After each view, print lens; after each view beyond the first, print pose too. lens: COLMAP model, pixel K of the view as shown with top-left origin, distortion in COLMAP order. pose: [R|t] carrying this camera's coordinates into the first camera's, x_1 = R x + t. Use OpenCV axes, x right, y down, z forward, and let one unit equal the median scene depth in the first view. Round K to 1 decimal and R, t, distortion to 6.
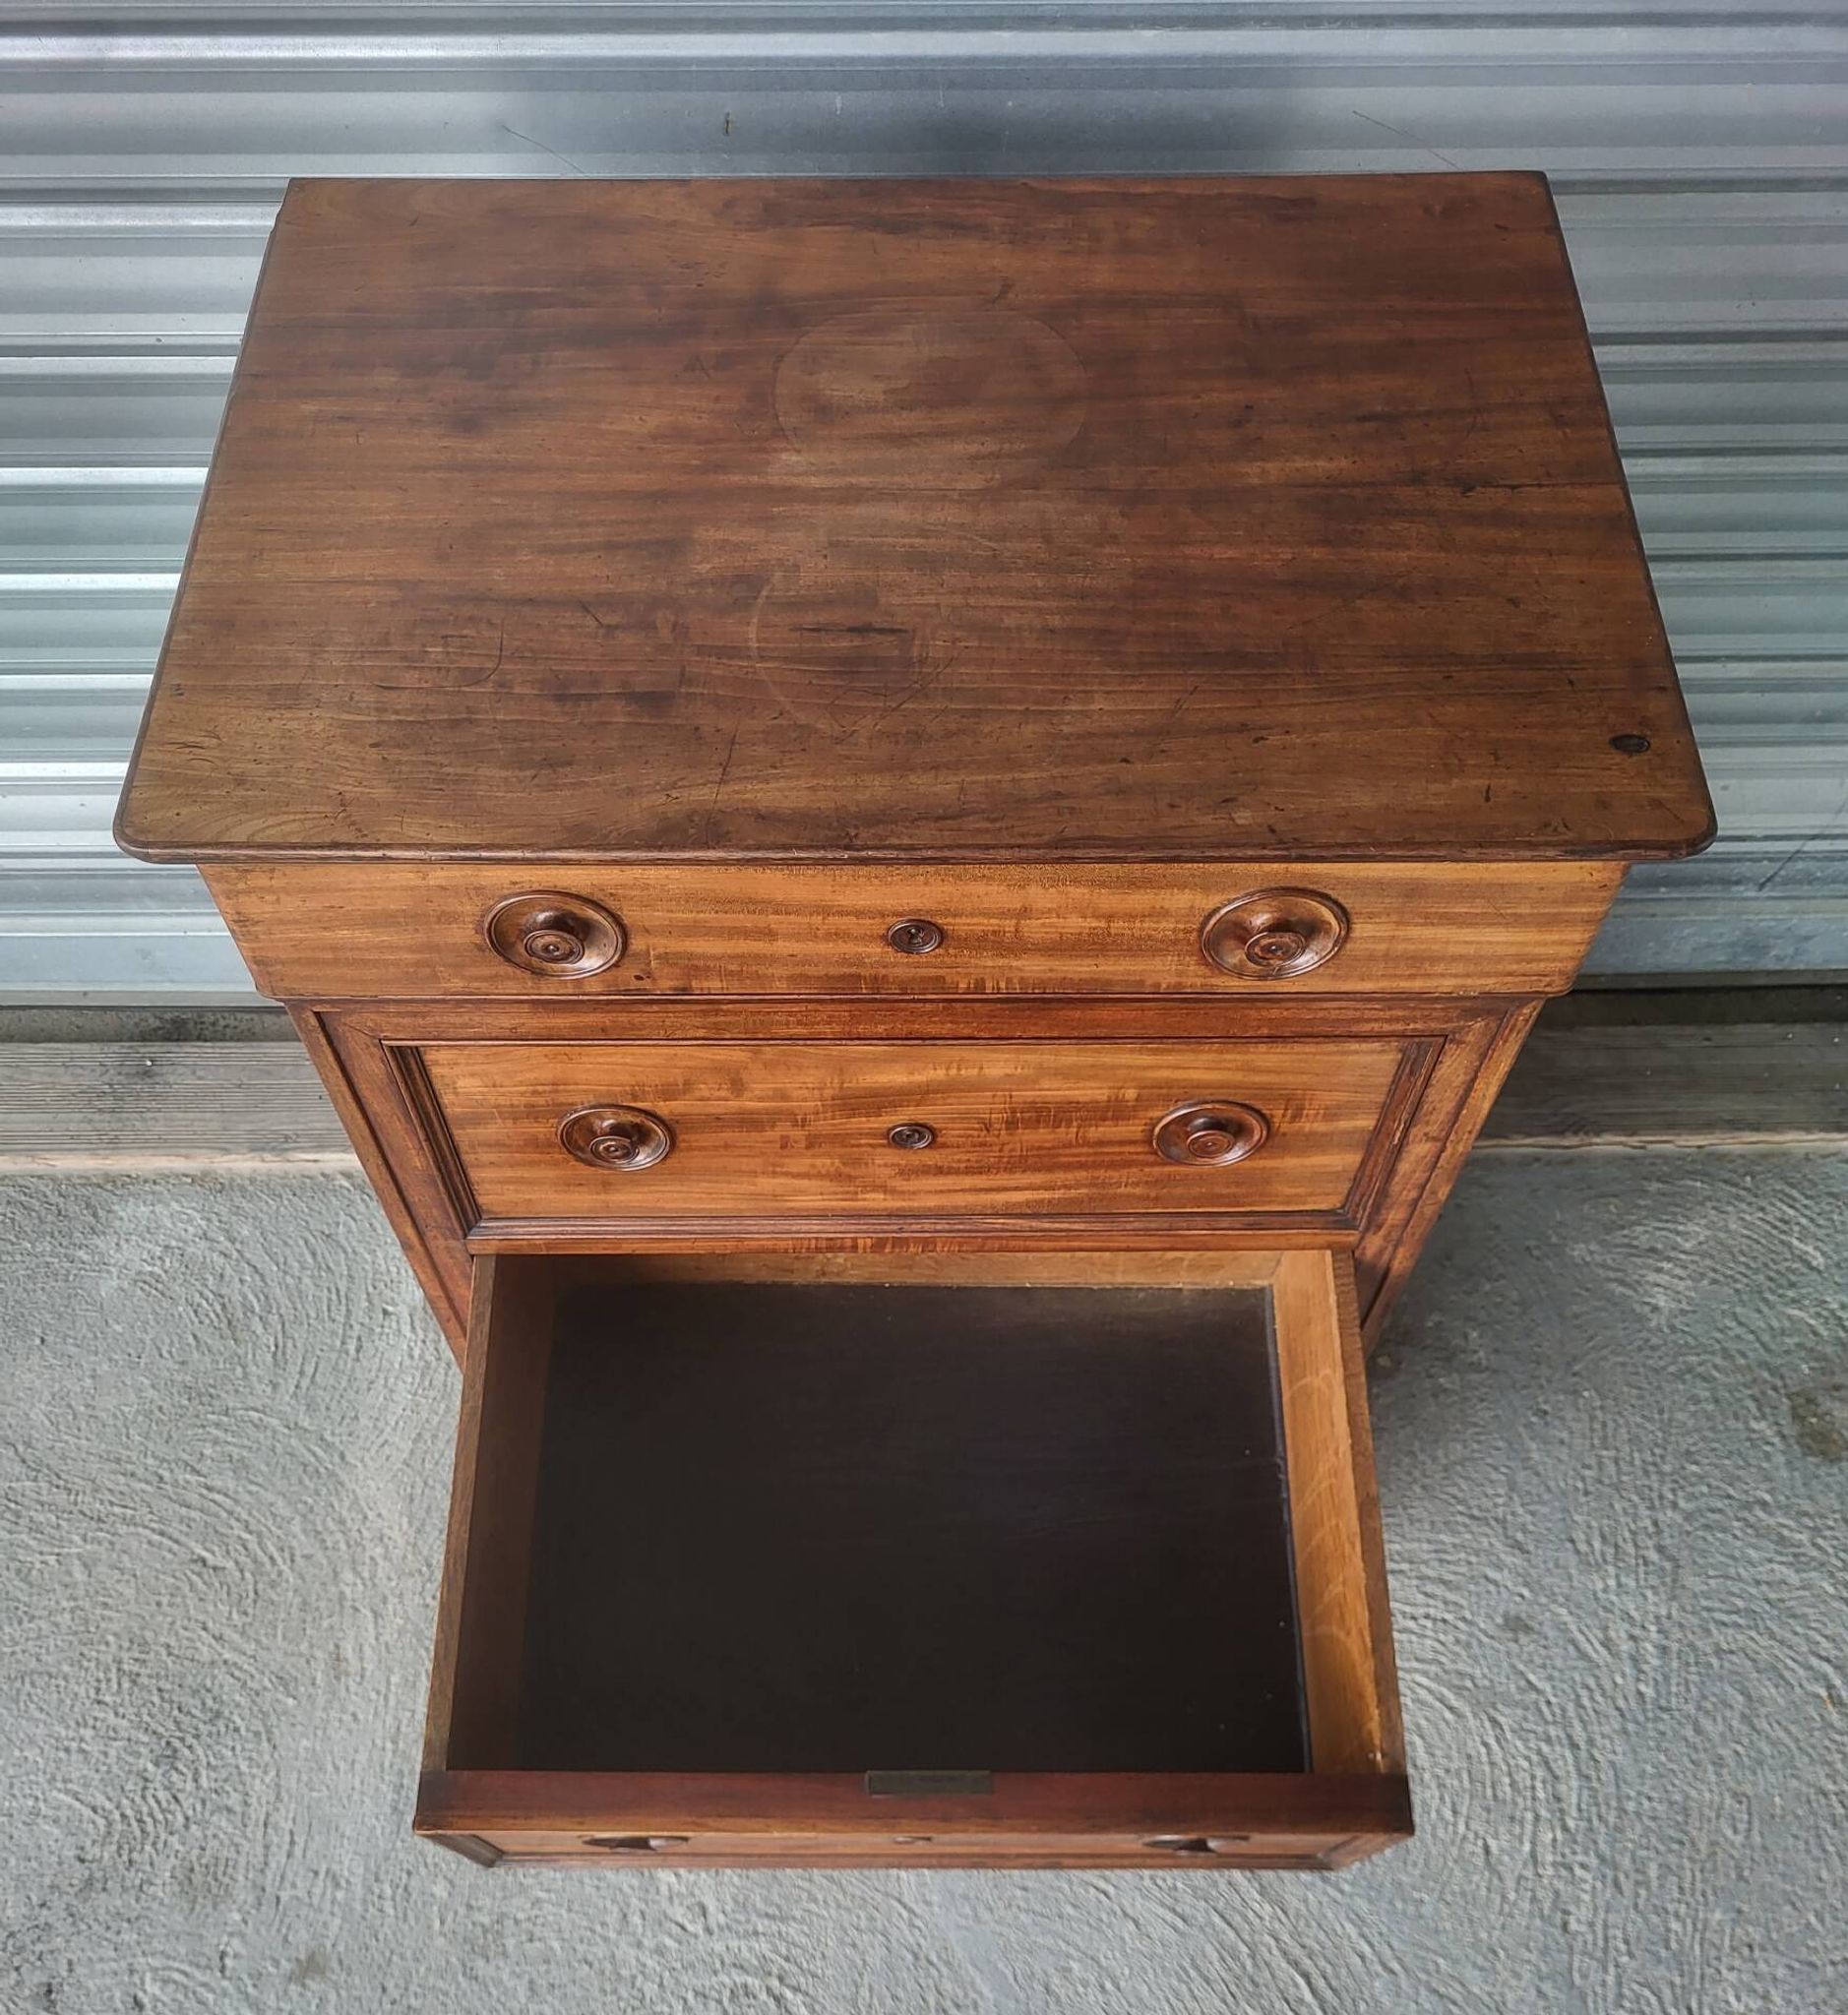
lens RADIAL K [[1895.7, 0, 899.8], [0, 1895.7, 1250.7], [0, 0, 1]] dist [0.020056, 0.000000]
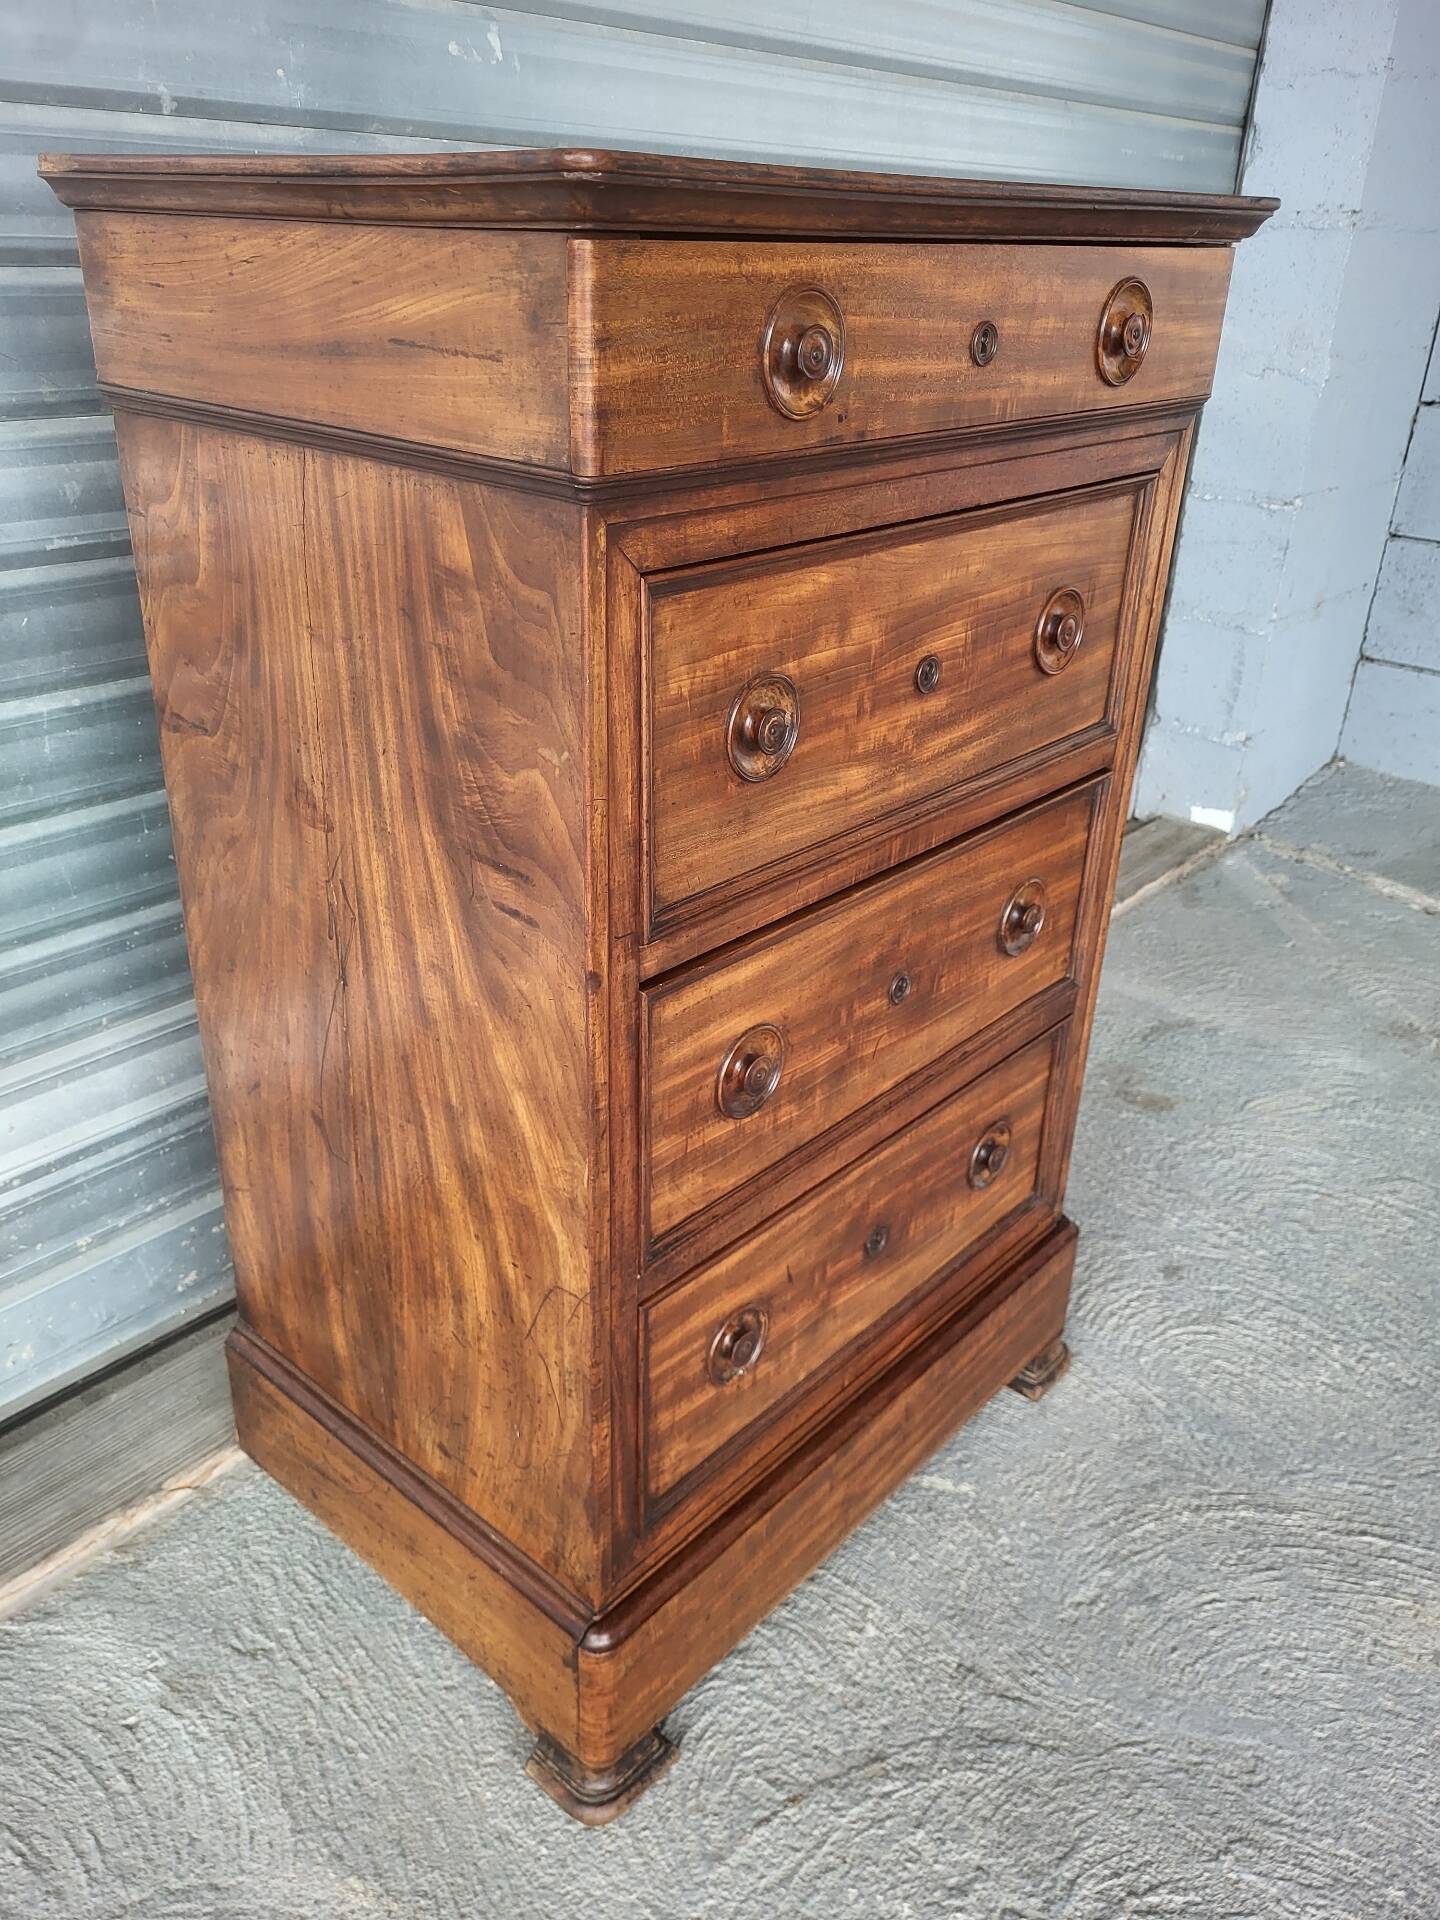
lens RADIAL K [[1482.1, 0, 724.5], [0, 1482.1, 955.8], [0, 0, 1]] dist [0.031351, -0.034351]
pose [[0.667134, -0.310813, 0.676999, -0.480322], [0.636020, 0.710791, -0.300425, 0.164889], [-0.387829, 0.631008, 0.671876, 0.351553]]
